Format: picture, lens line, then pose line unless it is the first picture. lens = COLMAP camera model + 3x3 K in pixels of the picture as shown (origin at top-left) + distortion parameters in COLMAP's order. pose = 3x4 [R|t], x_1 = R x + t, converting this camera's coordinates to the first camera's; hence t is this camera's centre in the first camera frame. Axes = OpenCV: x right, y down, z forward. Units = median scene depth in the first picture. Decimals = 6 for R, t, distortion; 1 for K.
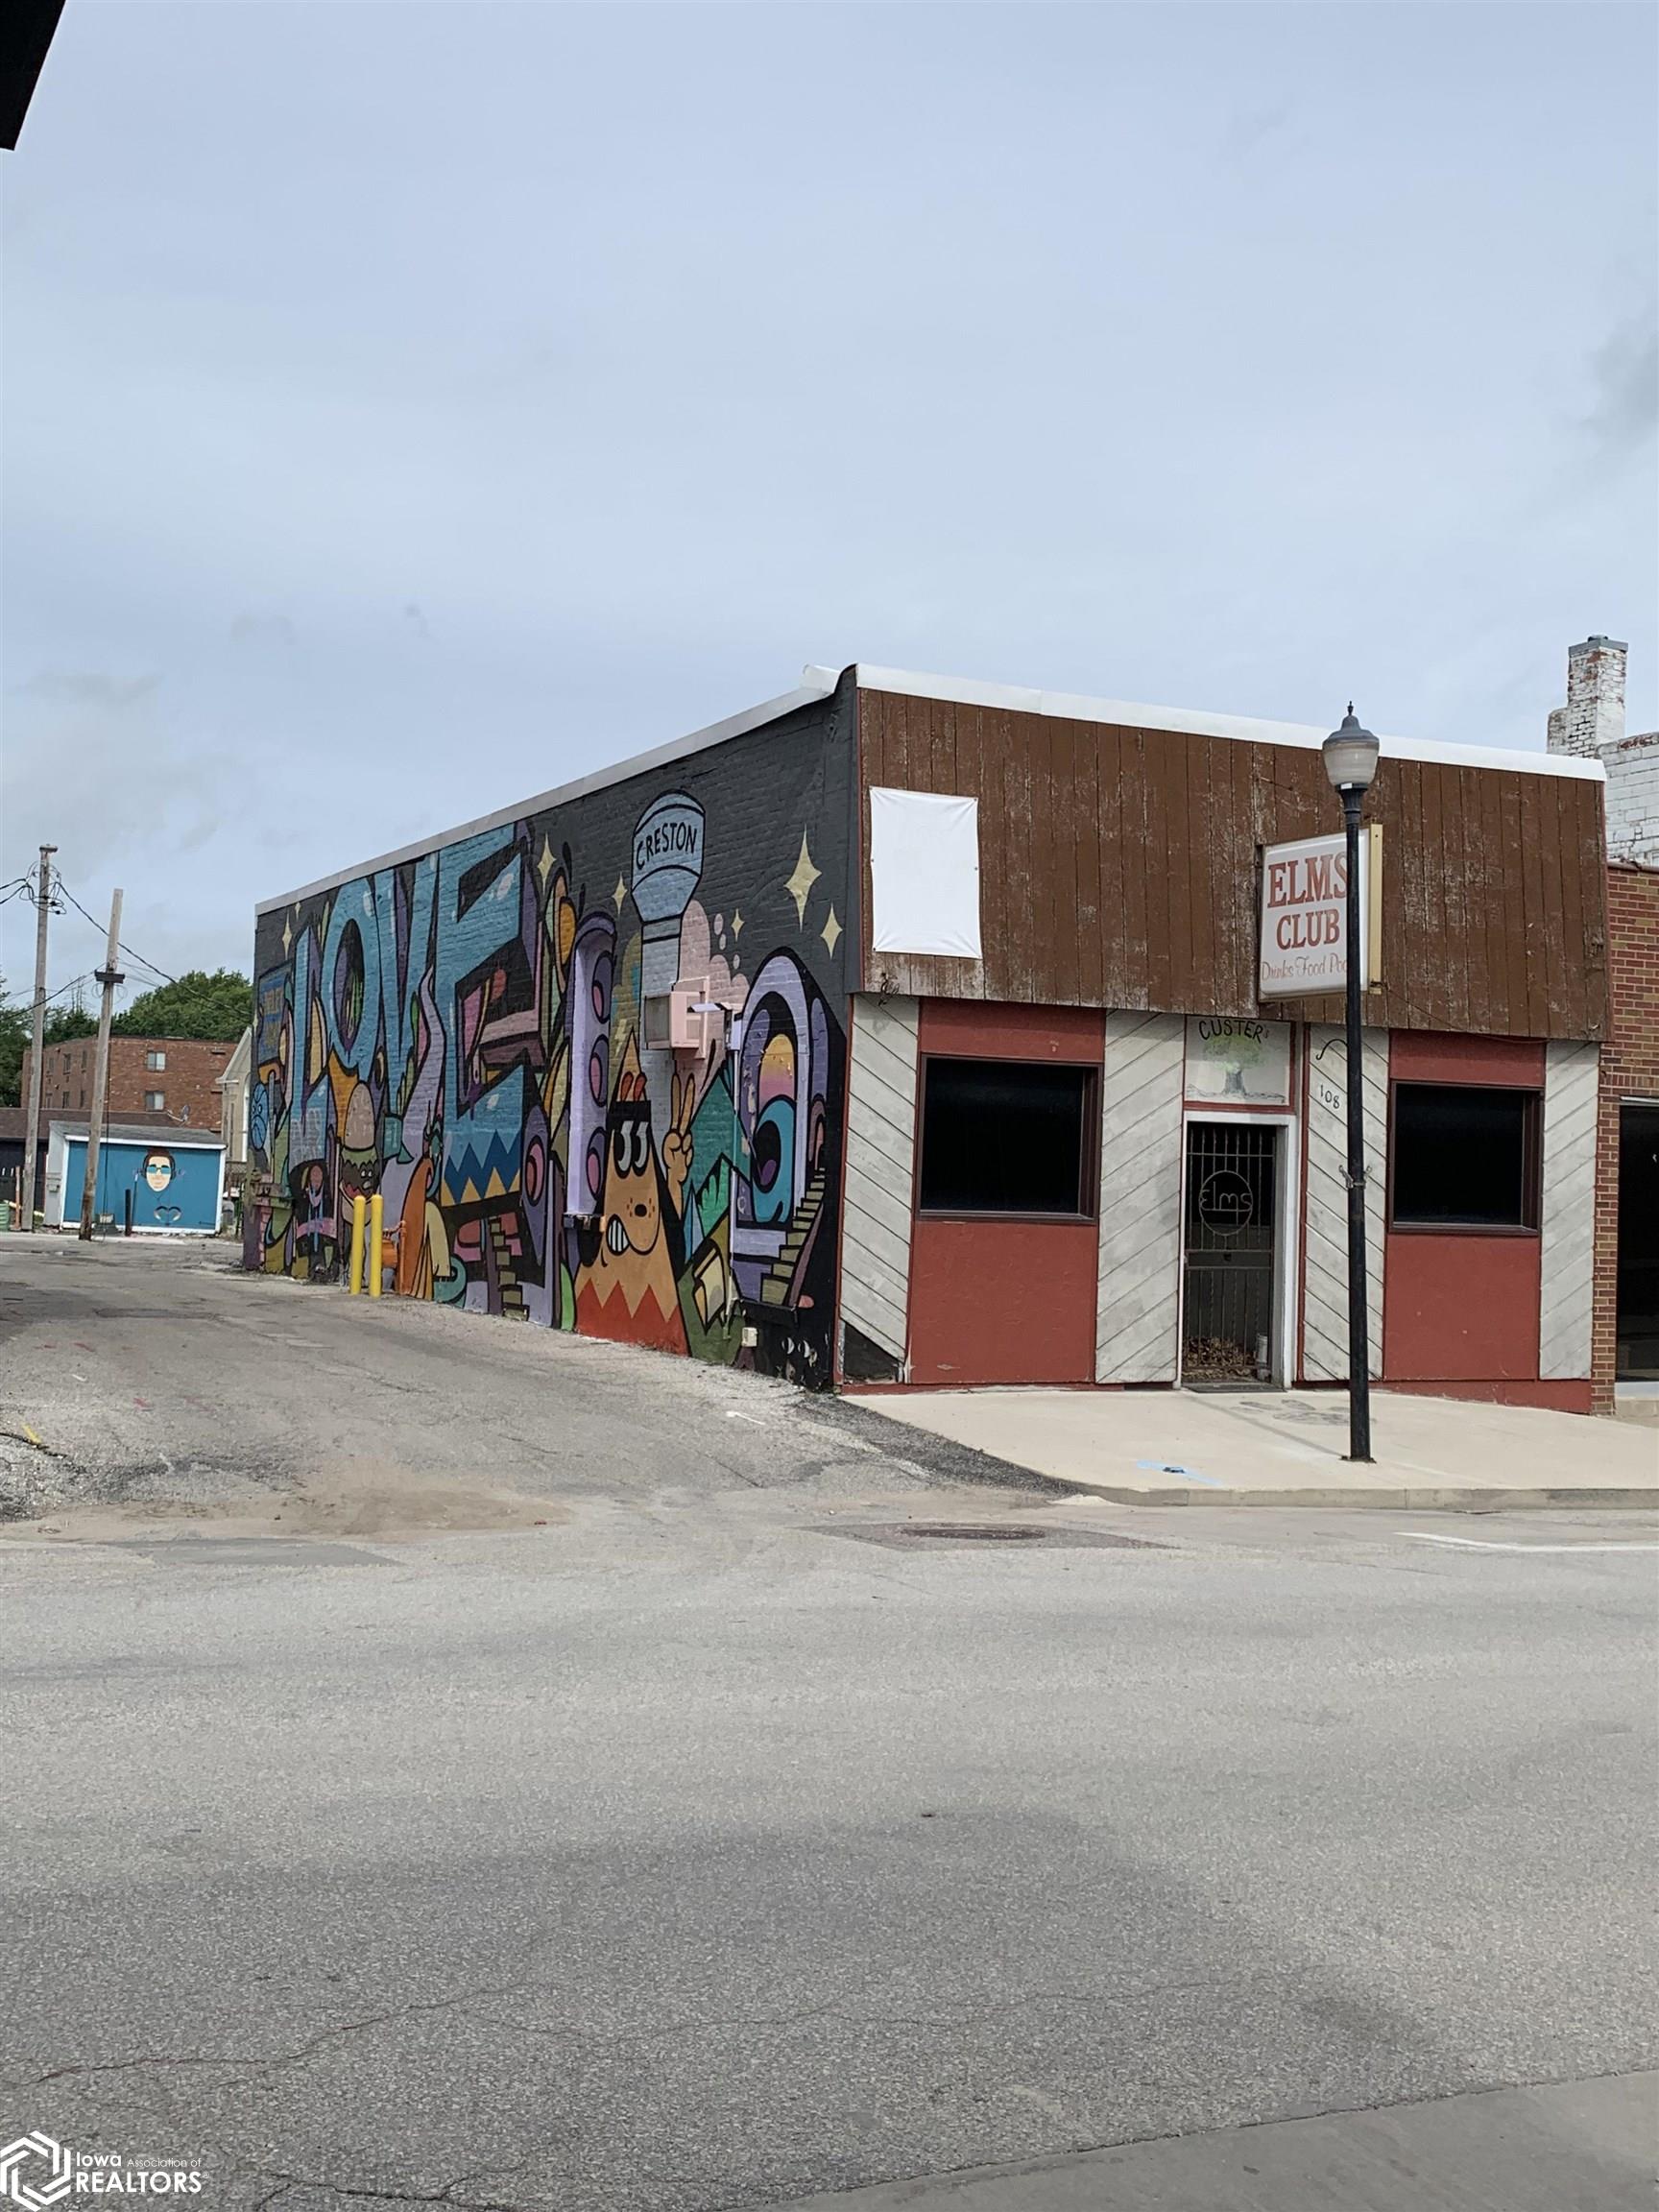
lens RADIAL K [[2277.4, 0, 829.5], [0, 2277.4, 1106.0], [0, 0, 1]] dist [0.017394, -0.007282]
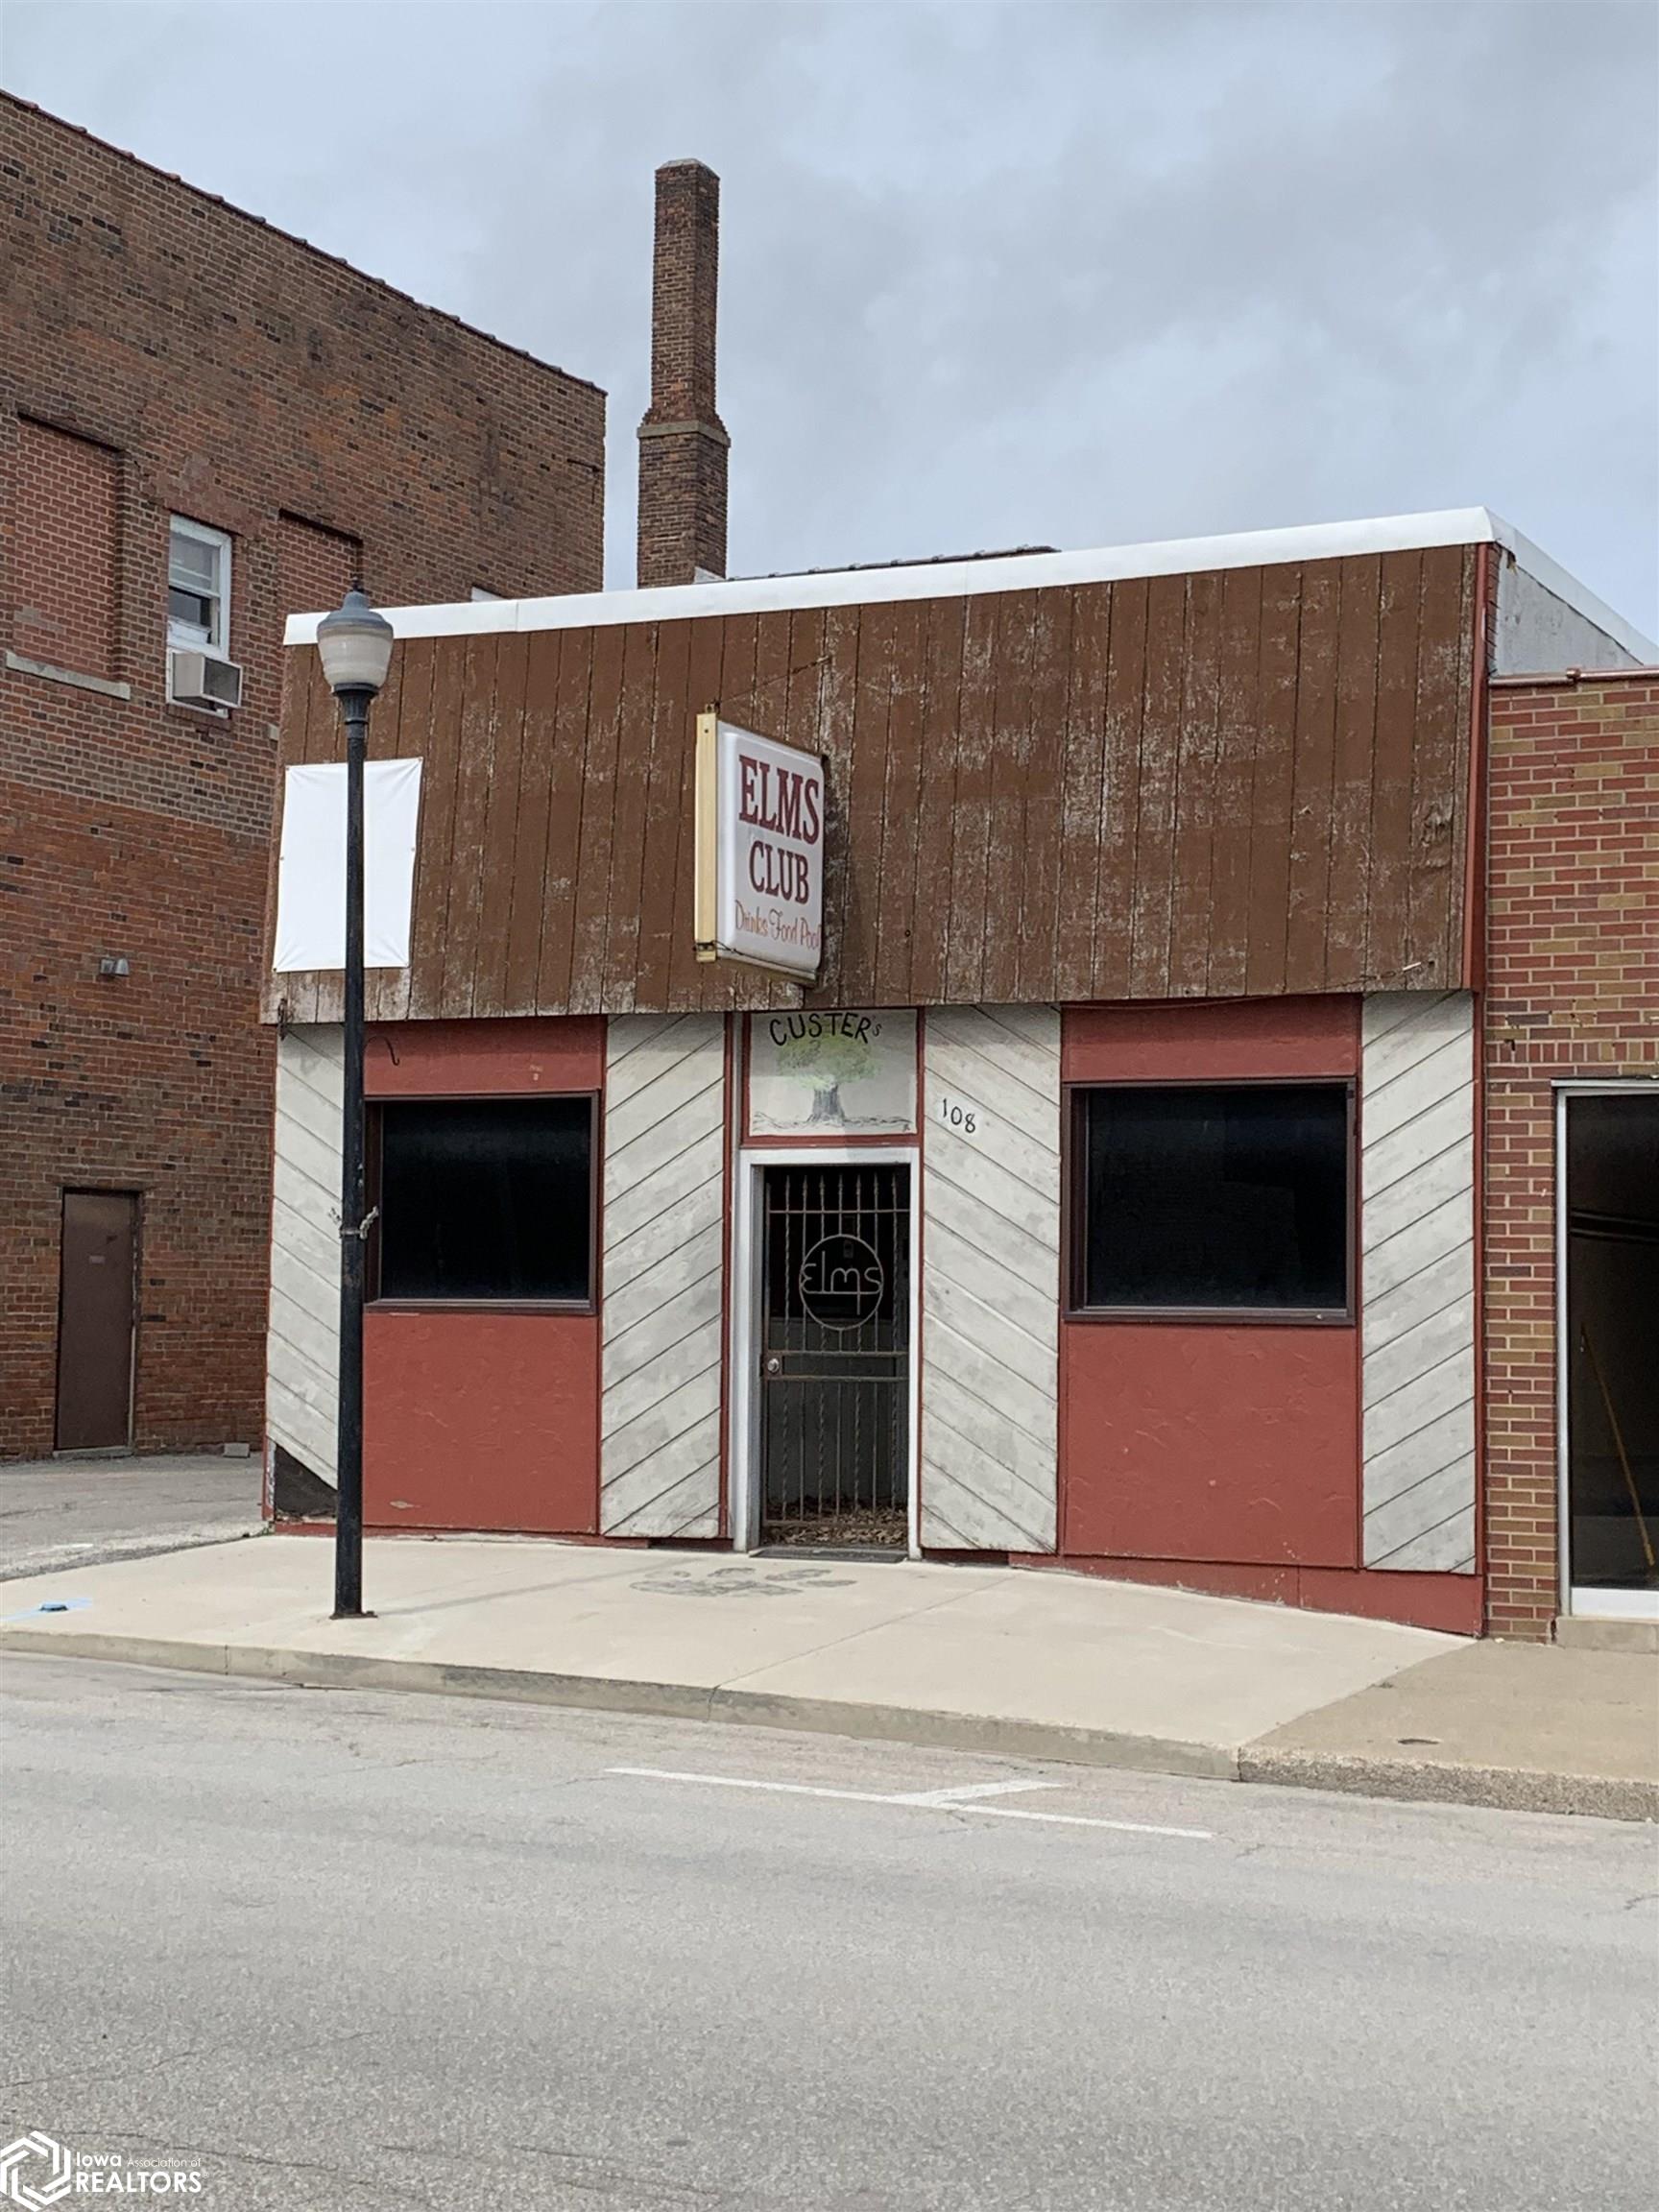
lens RADIAL K [[3396.2, 0, 829.5], [0, 3396.2, 1106.0], [0, 0, 1]] dist [0.098985, -0.089155]
pose [[0.666635, -0.071312, -0.741965, 0.969367], [0.030814, 0.997199, -0.068158, 0.061789], [0.744747, 0.022574, 0.666965, 0.334254]]
